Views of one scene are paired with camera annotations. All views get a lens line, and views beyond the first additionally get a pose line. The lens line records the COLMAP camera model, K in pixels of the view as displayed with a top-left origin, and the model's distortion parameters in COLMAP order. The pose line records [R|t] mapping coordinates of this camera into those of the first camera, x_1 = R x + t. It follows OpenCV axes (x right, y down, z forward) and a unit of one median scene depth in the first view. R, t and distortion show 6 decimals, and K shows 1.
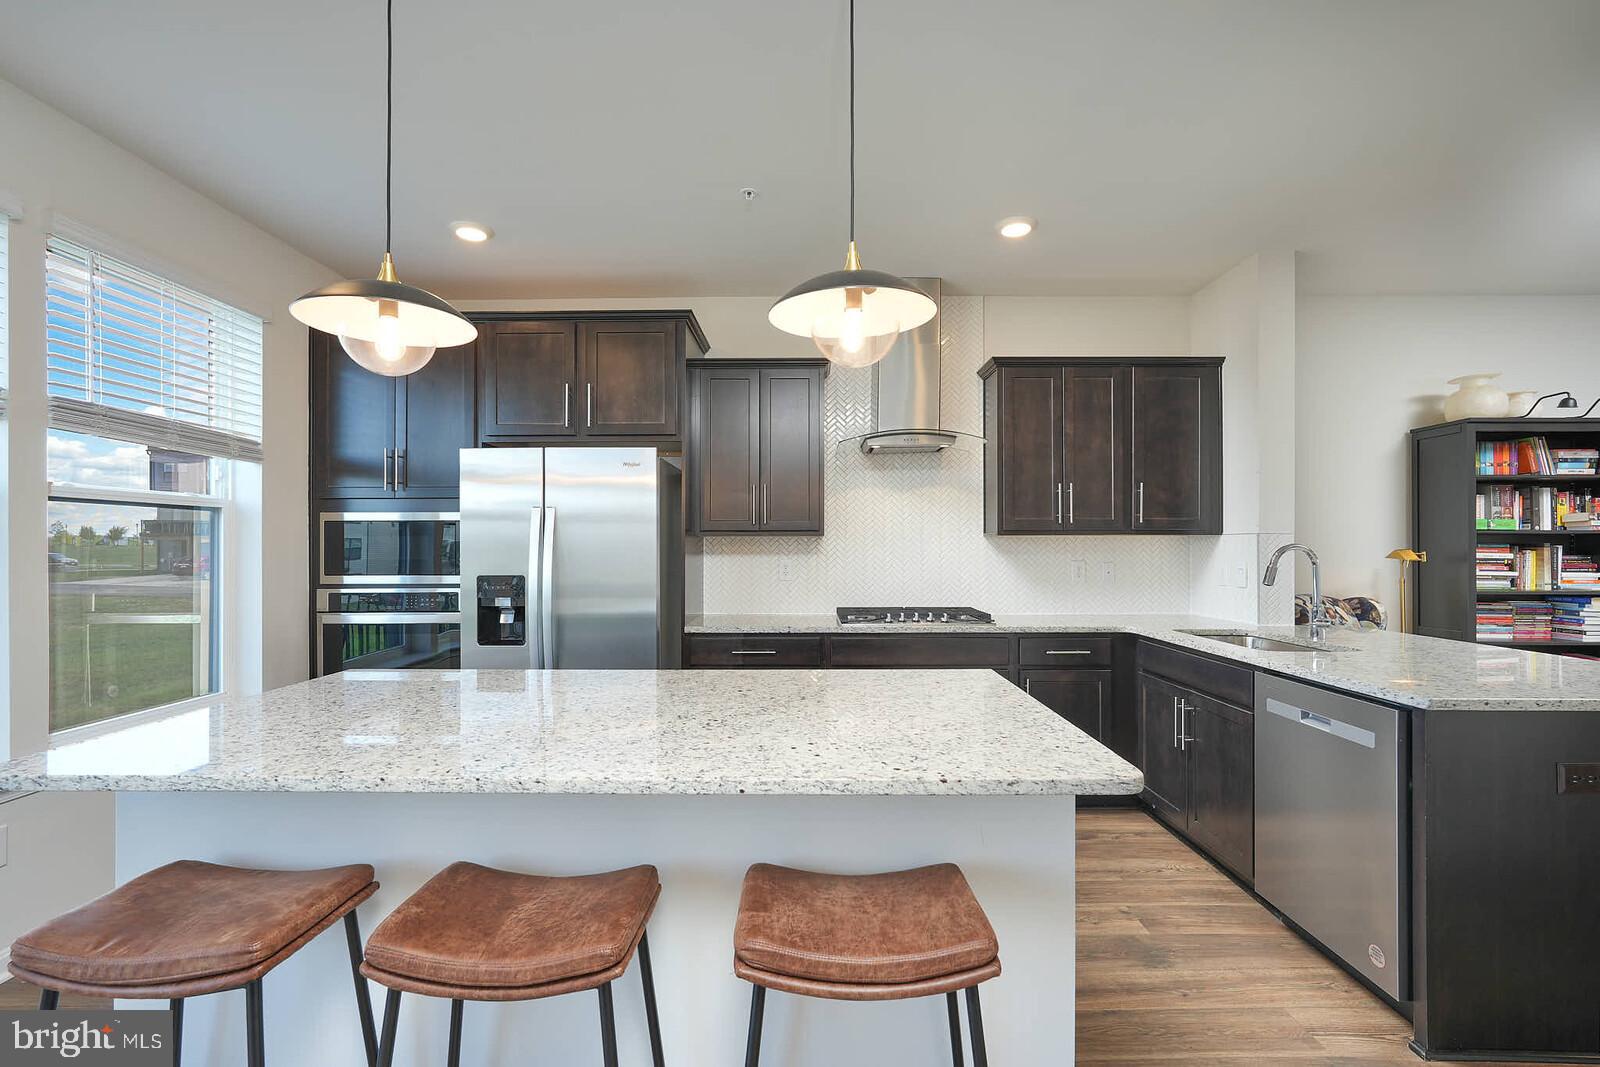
lens RADIAL K [[696.5, 0, 812.6], [0, 696.5, 530.2], [0, 0, 1]] dist [-0.005126, 0.000602]
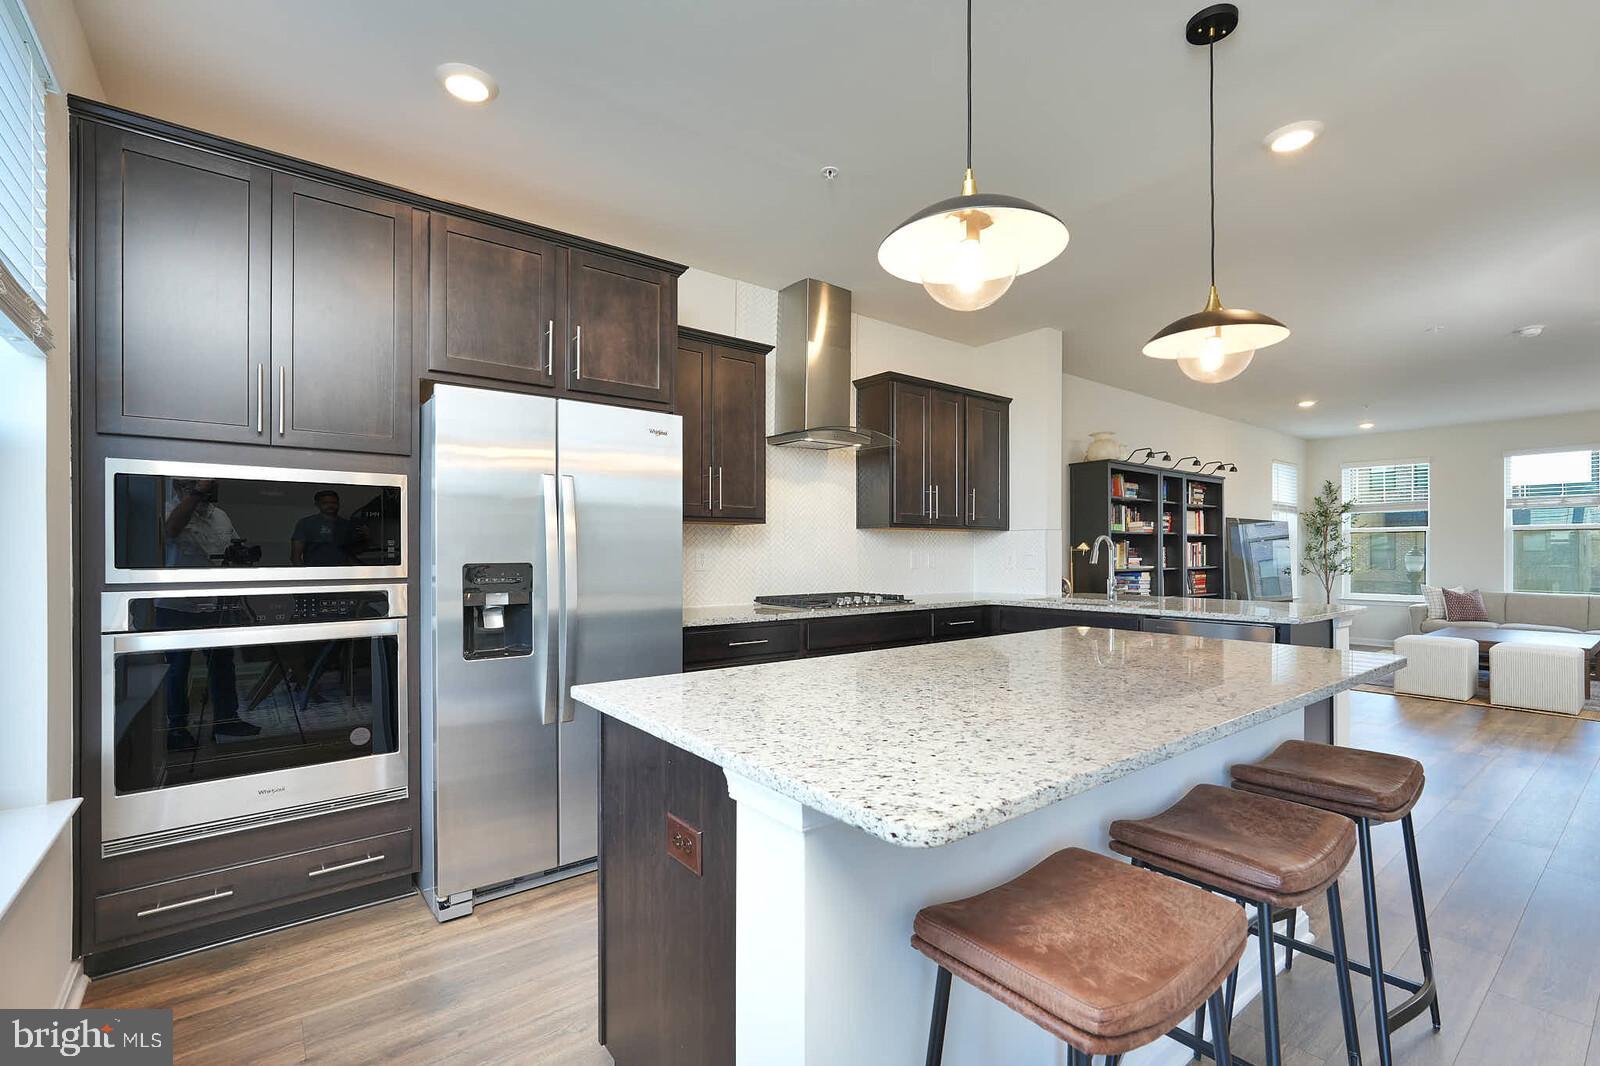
lens RADIAL K [[696.5, 0, 804.1], [0, 696.5, 549.9], [0, 0, 1]] dist [-0.005126, 0.000602]
pose [[0.788411, 0.003084, 0.615141, -0.609071], [-0.016312, 0.999741, 0.015893, 0.030991], [-0.614933, -0.022564, 0.788257, 0.201161]]
